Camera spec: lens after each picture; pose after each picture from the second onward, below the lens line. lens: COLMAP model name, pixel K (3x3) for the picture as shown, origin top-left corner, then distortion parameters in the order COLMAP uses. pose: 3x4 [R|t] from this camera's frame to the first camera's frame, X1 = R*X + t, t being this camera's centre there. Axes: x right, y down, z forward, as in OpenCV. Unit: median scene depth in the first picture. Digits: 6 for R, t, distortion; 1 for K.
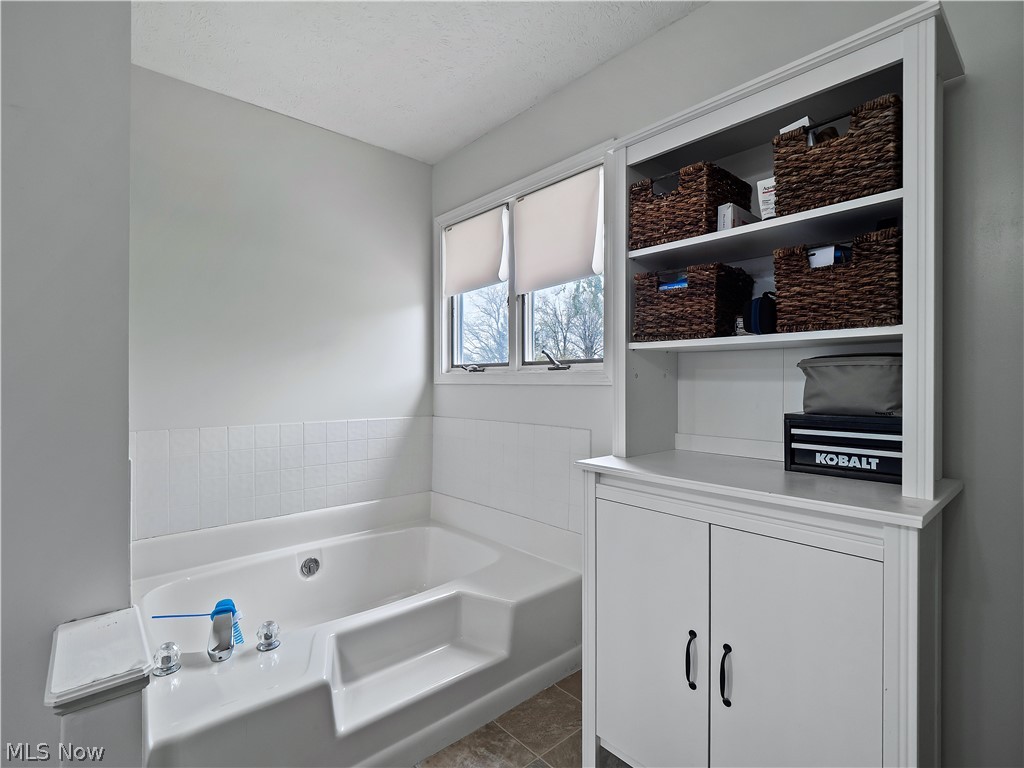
lens RADIAL K [[502.0, 0, 513.0], [0, 502.0, 372.8], [0, 0, 1]] dist [0.001780, -0.001202]
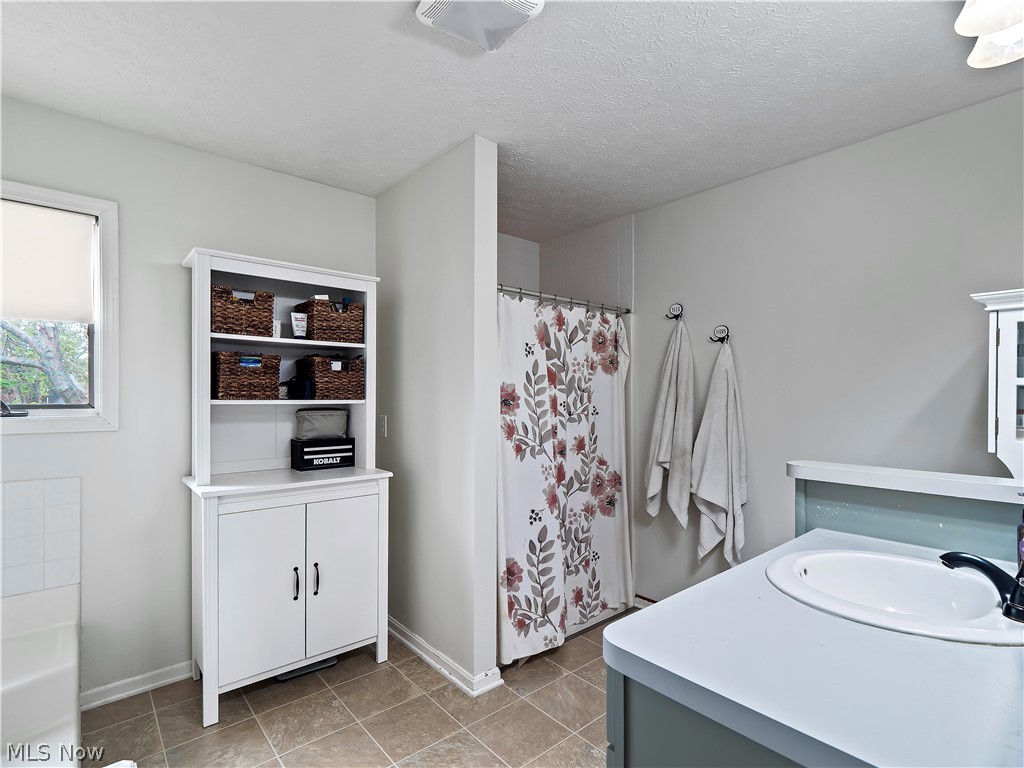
lens RADIAL K [[502.0, 0, 513.0], [0, 502.0, 372.8], [0, 0, 1]] dist [0.001780, -0.001202]
pose [[0.011549, 0.047388, 0.998810, -1.408008], [-0.019469, 0.998698, -0.047157, -0.105306], [-0.999744, -0.018901, 0.012456, 0.199493]]
